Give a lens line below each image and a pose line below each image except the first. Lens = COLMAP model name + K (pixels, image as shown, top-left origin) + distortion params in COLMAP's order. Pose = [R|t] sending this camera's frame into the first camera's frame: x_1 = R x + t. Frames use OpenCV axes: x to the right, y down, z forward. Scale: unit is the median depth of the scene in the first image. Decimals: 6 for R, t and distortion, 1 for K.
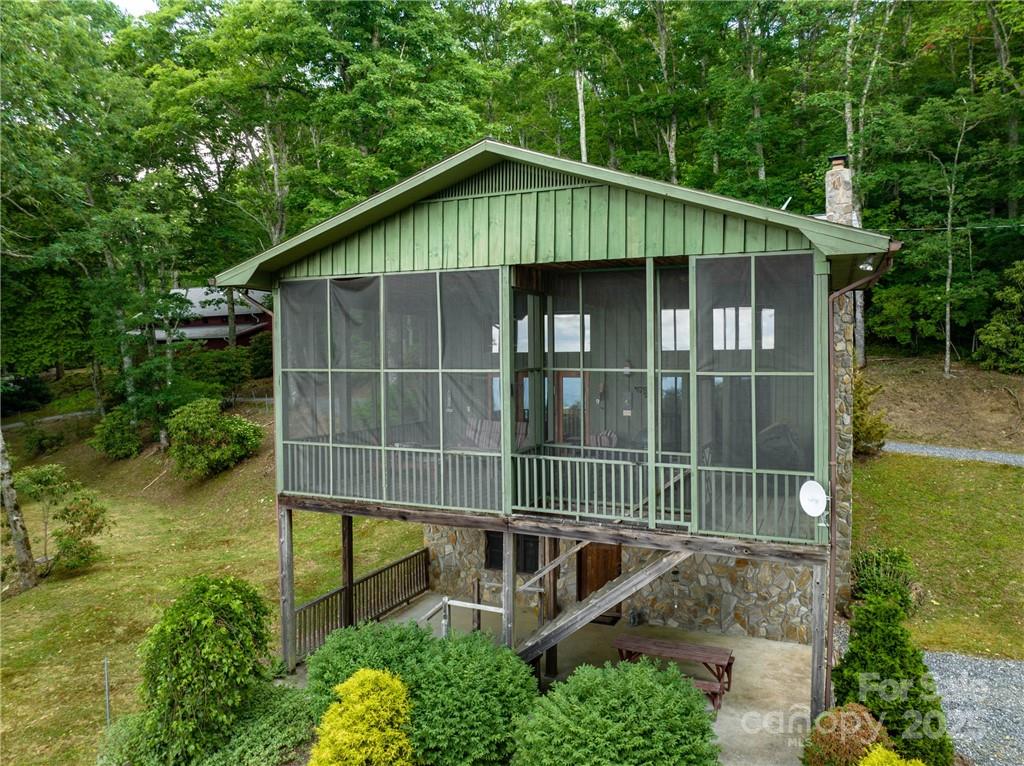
lens RADIAL K [[723.1, 0, 510.2], [0, 723.1, 374.7], [0, 0, 1]] dist [-0.026030, -0.001835]
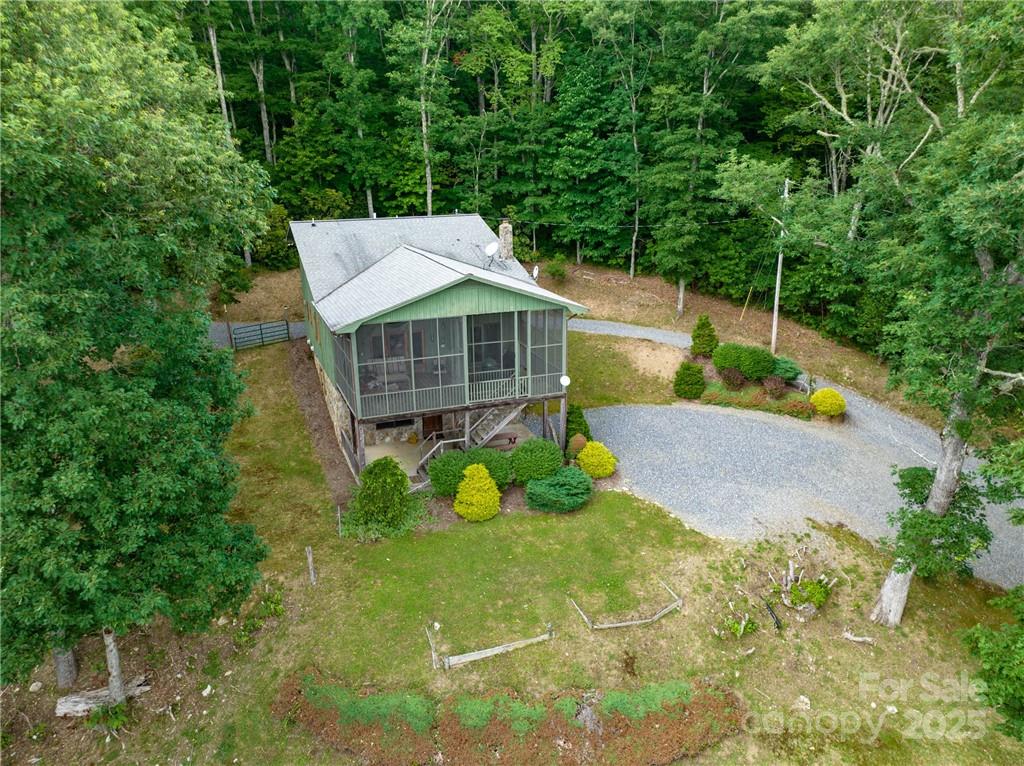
lens RADIAL K [[723.1, 0, 510.2], [0, 723.1, 374.7], [0, 0, 1]] dist [-0.026030, -0.001835]
pose [[0.689708, -0.215193, 0.691372, -1.657763], [0.013576, 0.958493, 0.284792, -0.651440], [-0.723960, -0.187037, 0.664002, -0.853689]]
